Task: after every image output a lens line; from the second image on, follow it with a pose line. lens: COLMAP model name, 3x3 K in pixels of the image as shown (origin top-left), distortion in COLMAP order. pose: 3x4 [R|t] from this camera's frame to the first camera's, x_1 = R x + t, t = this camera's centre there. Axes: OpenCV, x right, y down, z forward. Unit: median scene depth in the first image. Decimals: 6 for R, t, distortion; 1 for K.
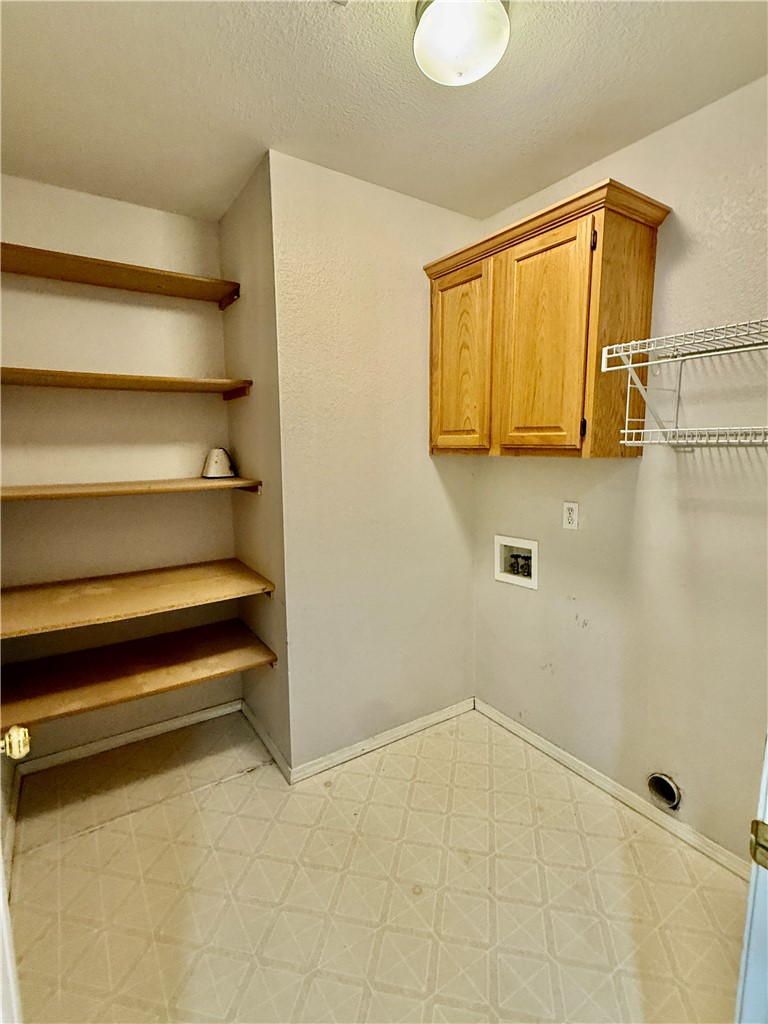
lens RADIAL K [[488.1, 0, 382.5], [0, 488.1, 512.3], [0, 0, 1]] dist [-0.000854, -0.000977]
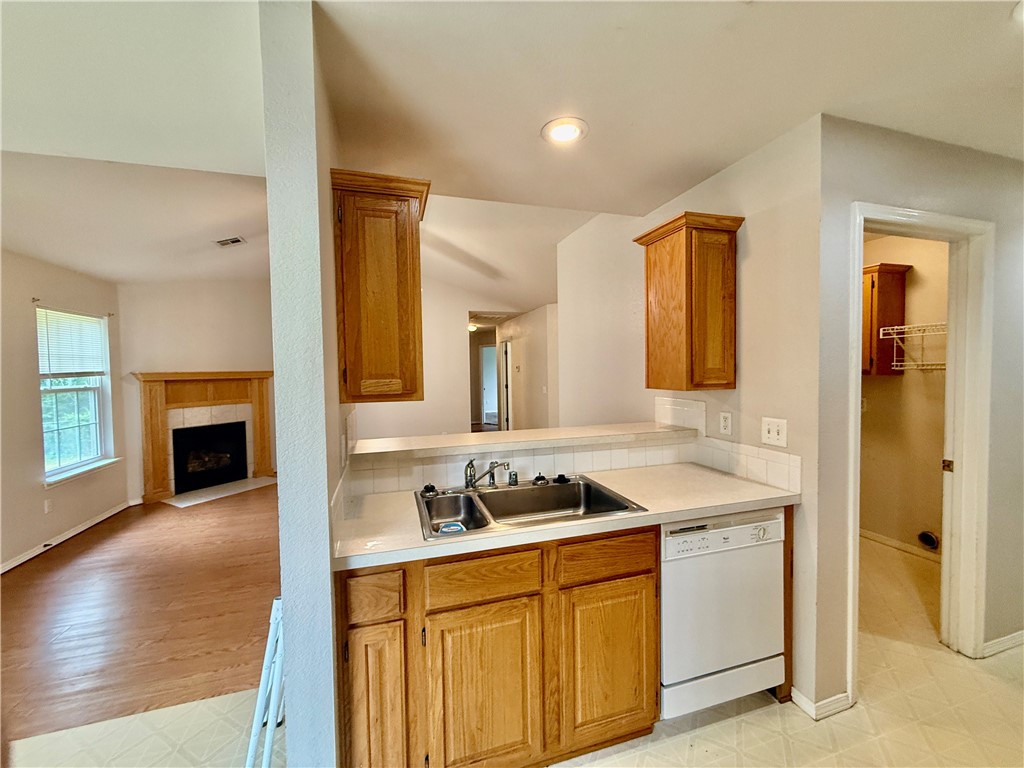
lens RADIAL K [[403.8, 0, 507.8], [0, 403.8, 384.7], [0, 0, 1]] dist [-0.004220, -0.000319]
pose [[0.956989, 0.005486, -0.290074, -0.691721], [-0.037494, 0.993775, -0.104904, 0.199062], [0.287693, 0.111268, 0.951237, -1.308736]]
